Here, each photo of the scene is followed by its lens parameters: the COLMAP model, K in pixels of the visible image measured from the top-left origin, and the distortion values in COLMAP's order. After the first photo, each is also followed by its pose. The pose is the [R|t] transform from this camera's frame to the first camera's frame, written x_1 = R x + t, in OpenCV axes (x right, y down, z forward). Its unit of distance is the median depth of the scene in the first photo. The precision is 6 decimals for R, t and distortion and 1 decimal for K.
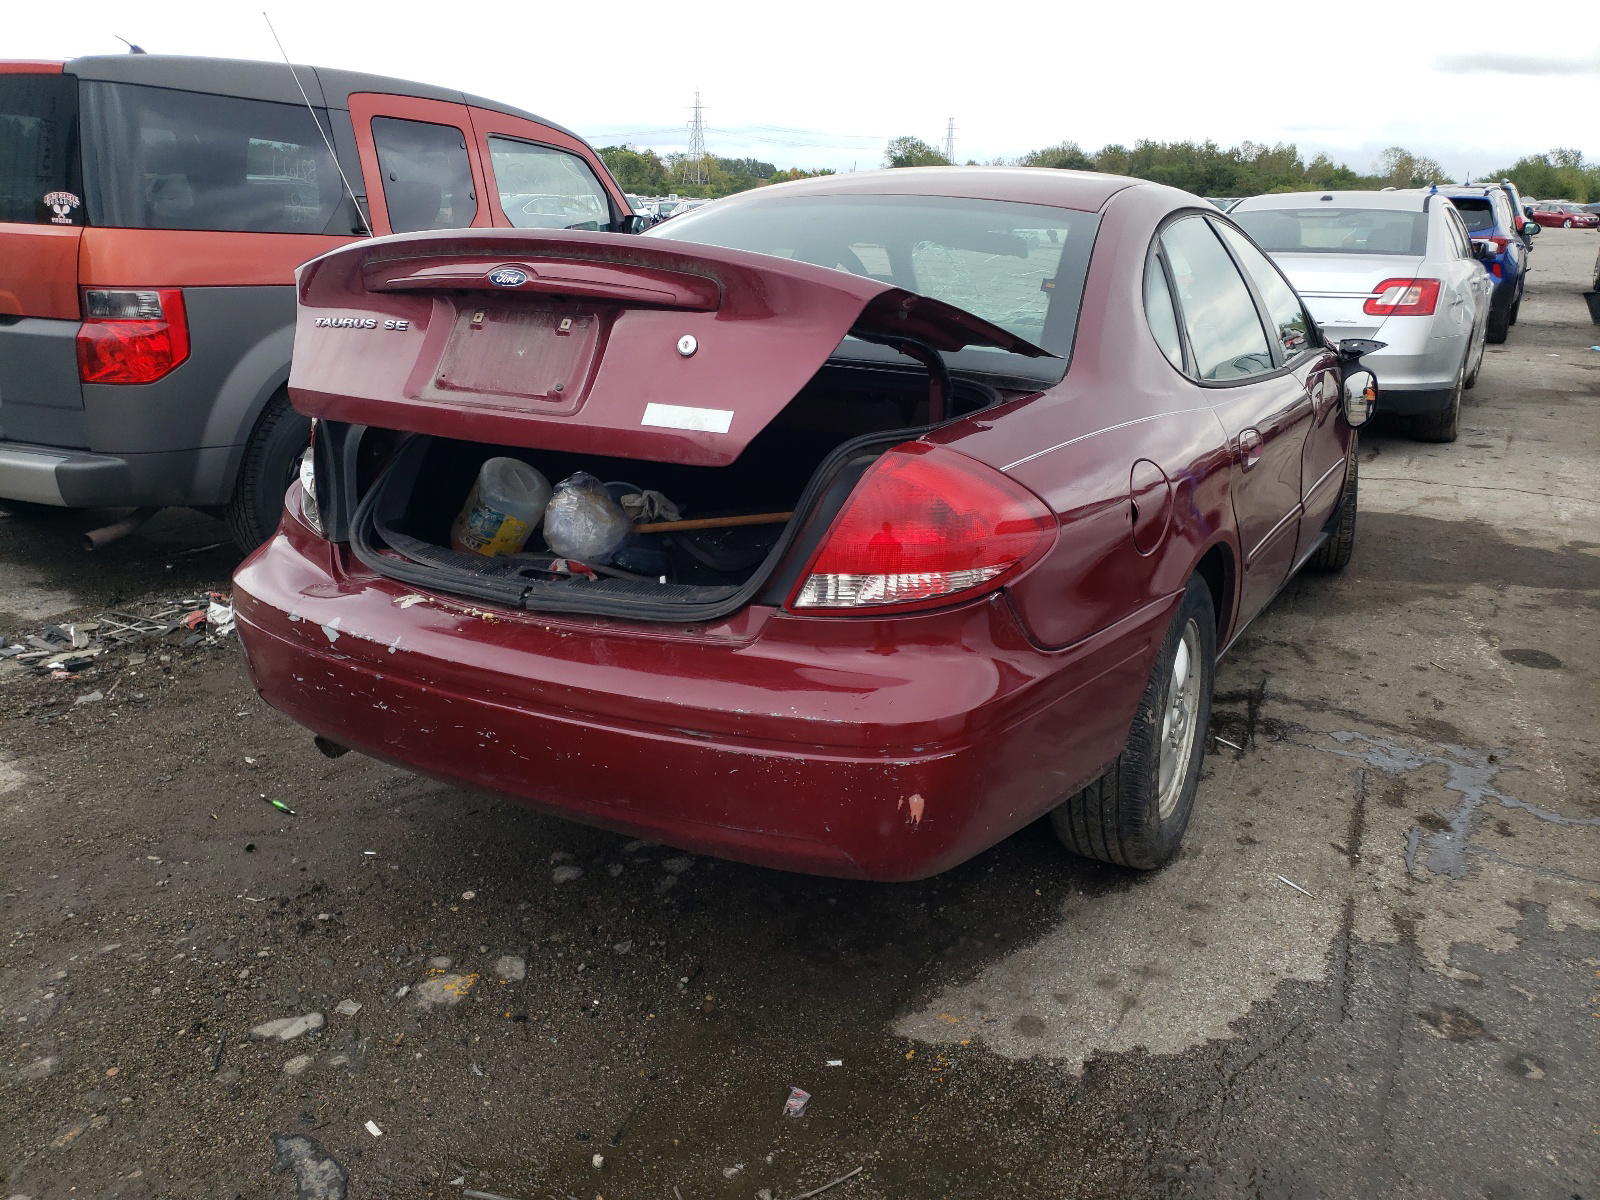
lens RADIAL K [[1212.7, 0, 802.1], [0, 1212.7, 601.5], [0, 0, 1]] dist [-0.001984, -0.004553]
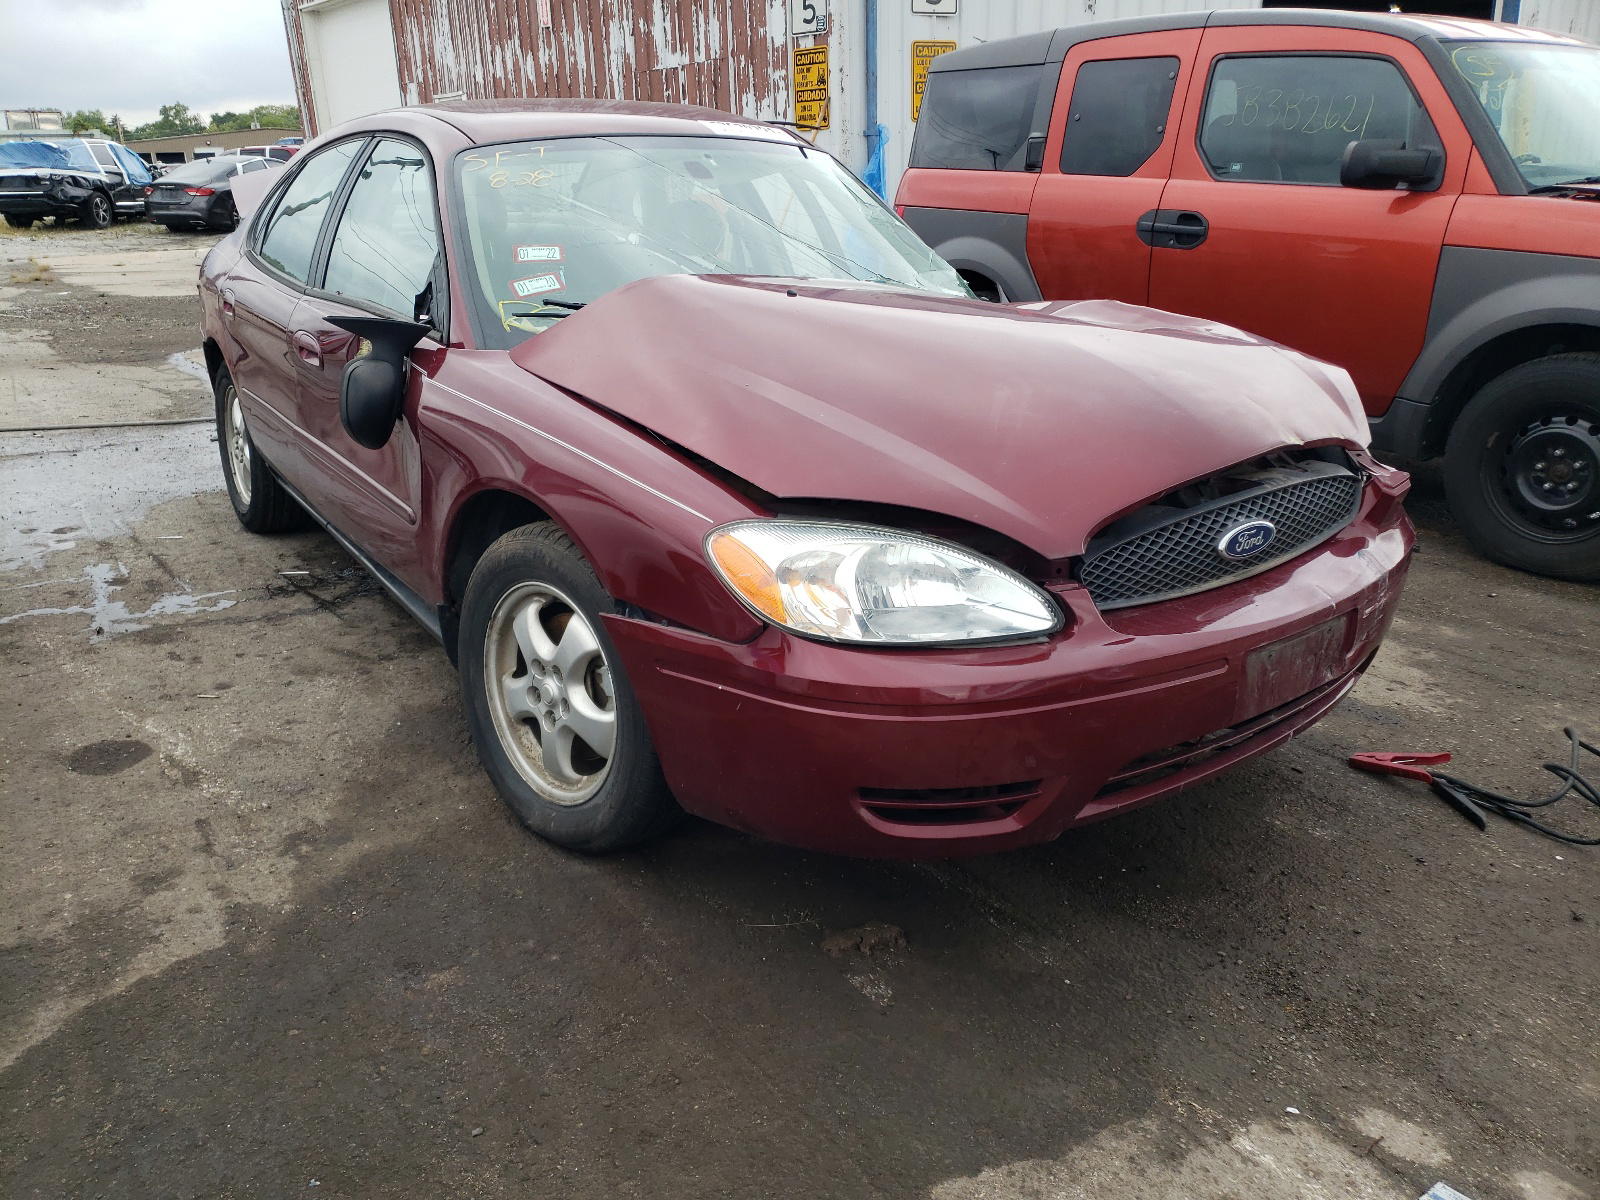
lens RADIAL K [[1212.7, 0, 800.8], [0, 1212.7, 600.9], [0, 0, 1]] dist [-0.001984, -0.004553]
pose [[-0.421539, 0.306215, -0.853544, 1.116786], [-0.255976, 0.862798, 0.435953, -0.500412], [0.869932, 0.402258, -0.285320, 1.677306]]
